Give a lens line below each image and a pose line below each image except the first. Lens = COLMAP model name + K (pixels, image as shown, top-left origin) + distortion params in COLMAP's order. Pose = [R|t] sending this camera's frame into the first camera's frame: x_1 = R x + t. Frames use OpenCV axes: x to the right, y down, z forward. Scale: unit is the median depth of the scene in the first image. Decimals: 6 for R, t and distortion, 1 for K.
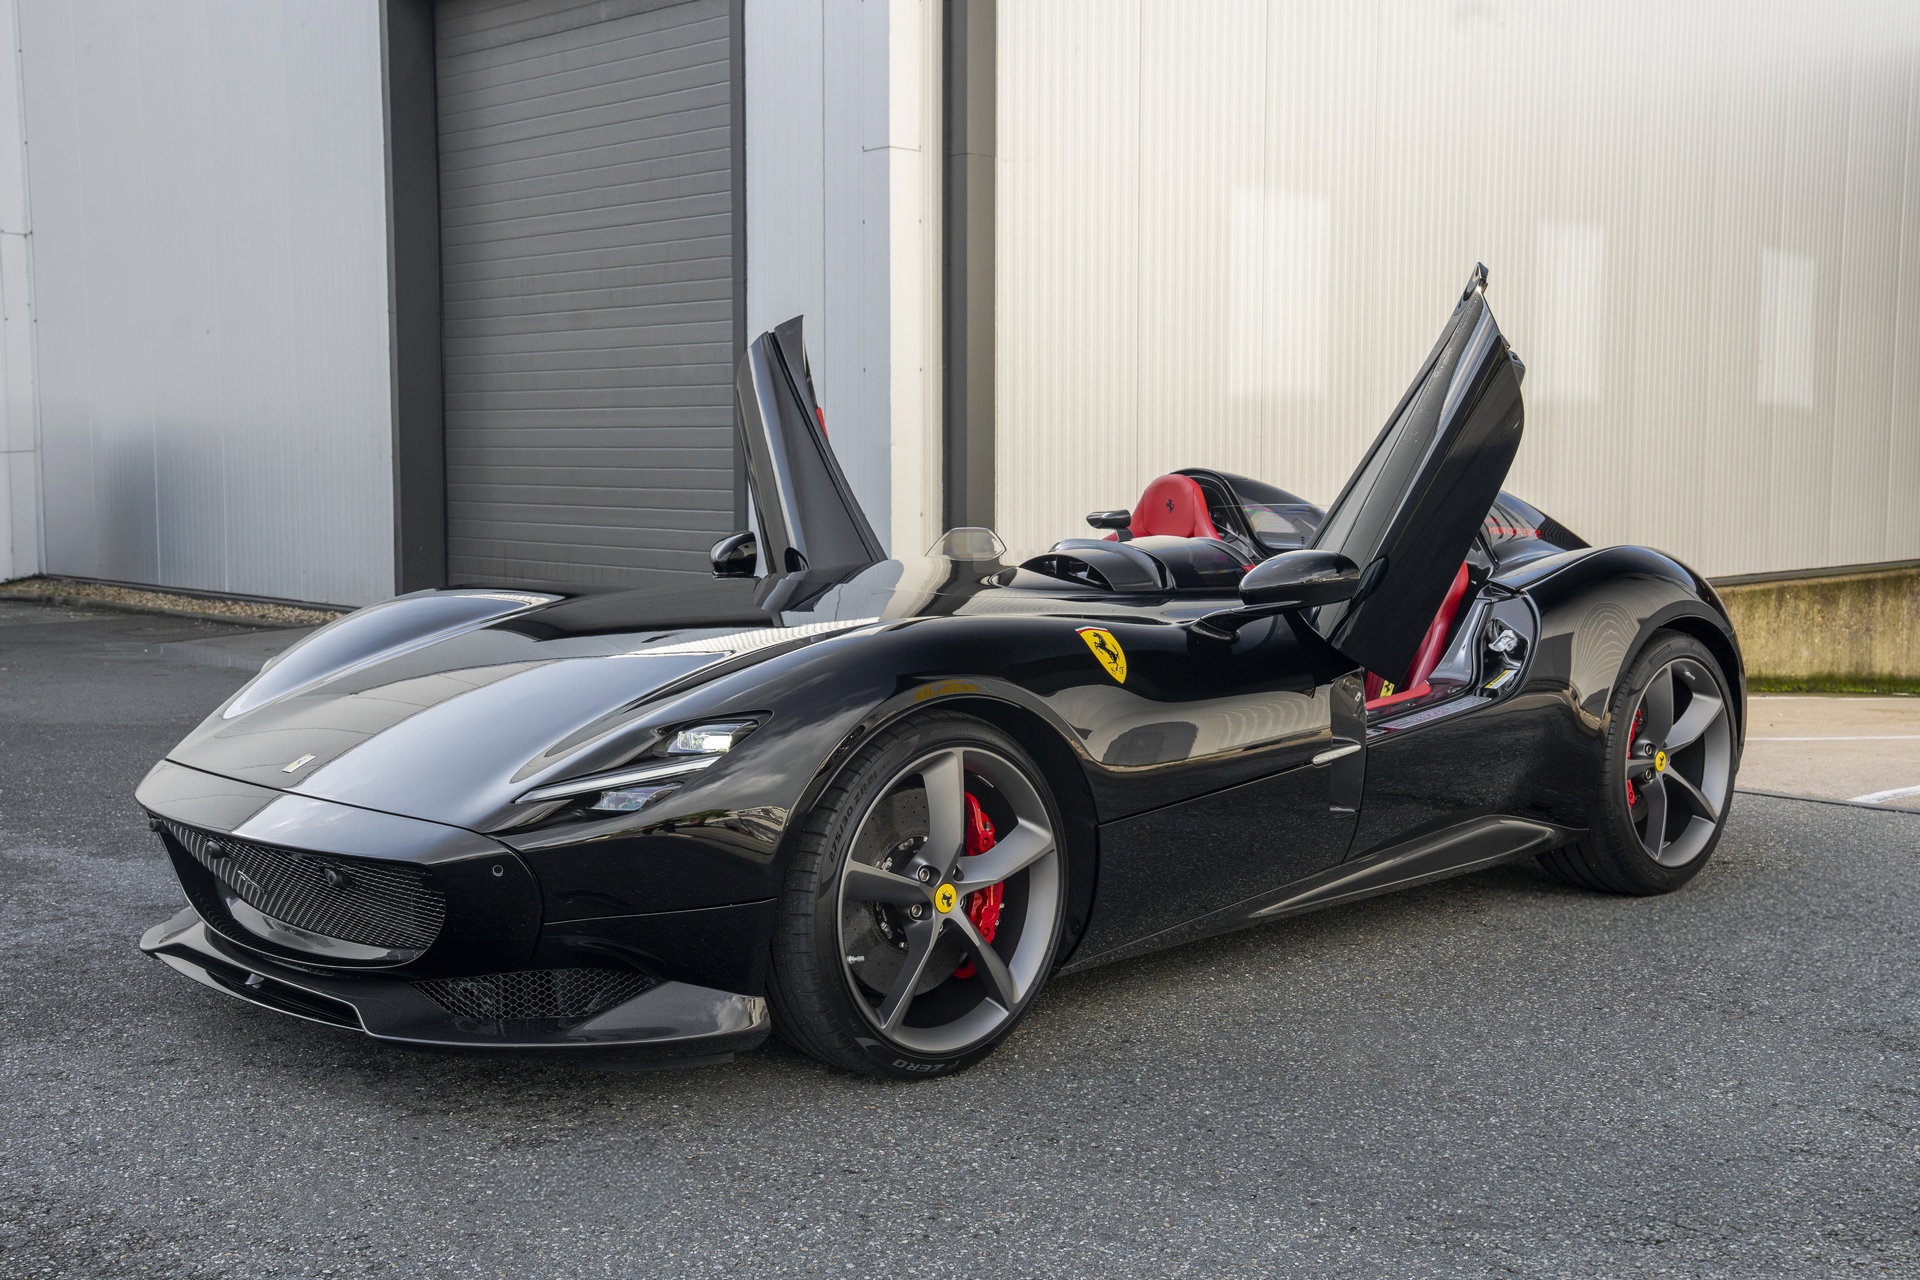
lens RADIAL K [[2129.8, 0, 960.0], [0, 2129.8, 640.0], [0, 0, 1]] dist [0.056766, 0.118965]
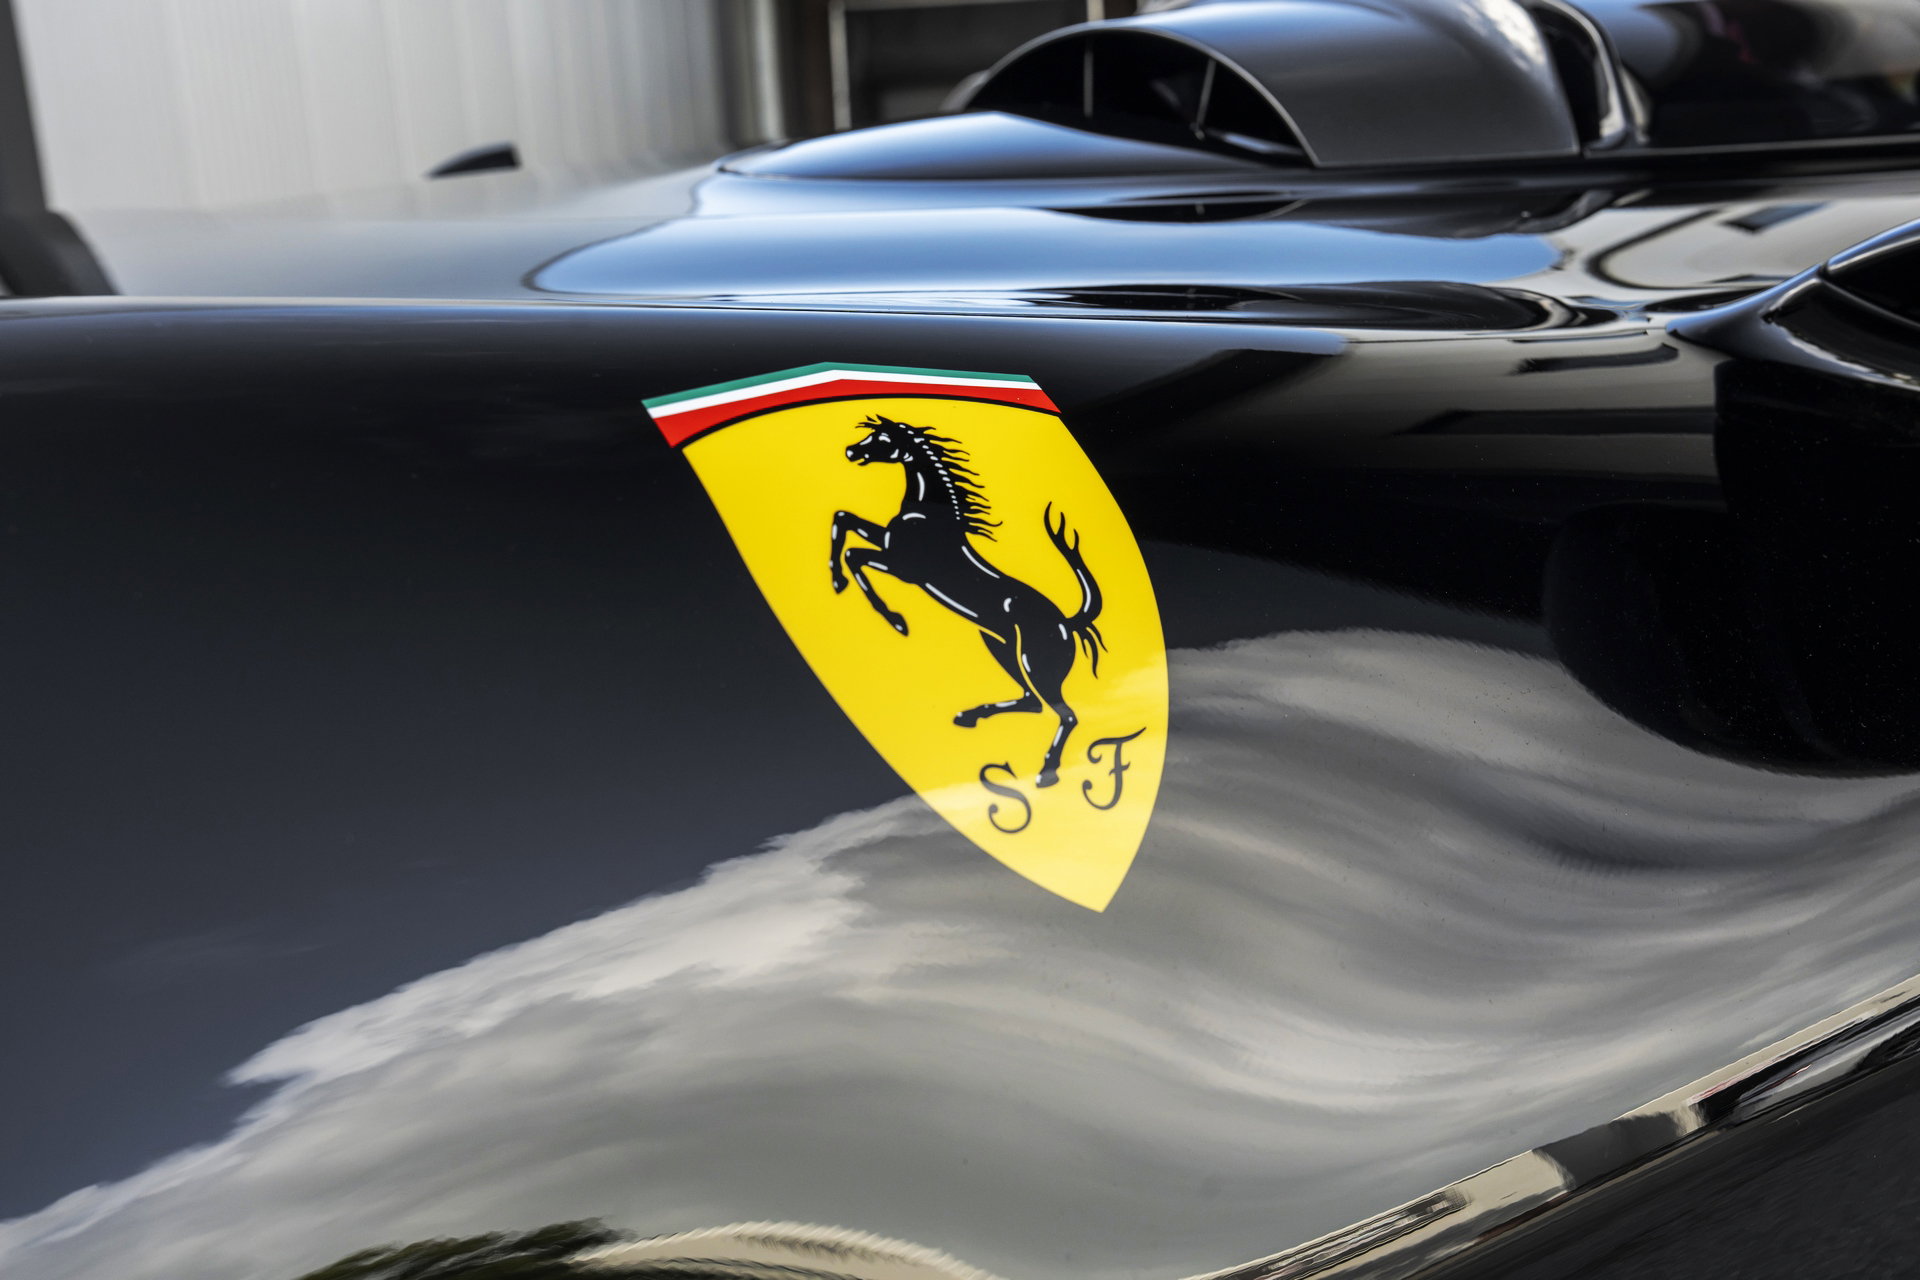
lens RADIAL K [[2017.1, 0, 960.0], [0, 2017.1, 640.0], [0, 0, 1]] dist [0.023572, 0.010268]
pose [[0.974131, -0.016176, -0.225402, 0.085977], [0.046265, 0.990583, 0.128859, -0.005271], [0.221195, -0.135954, 0.965707, 0.846743]]
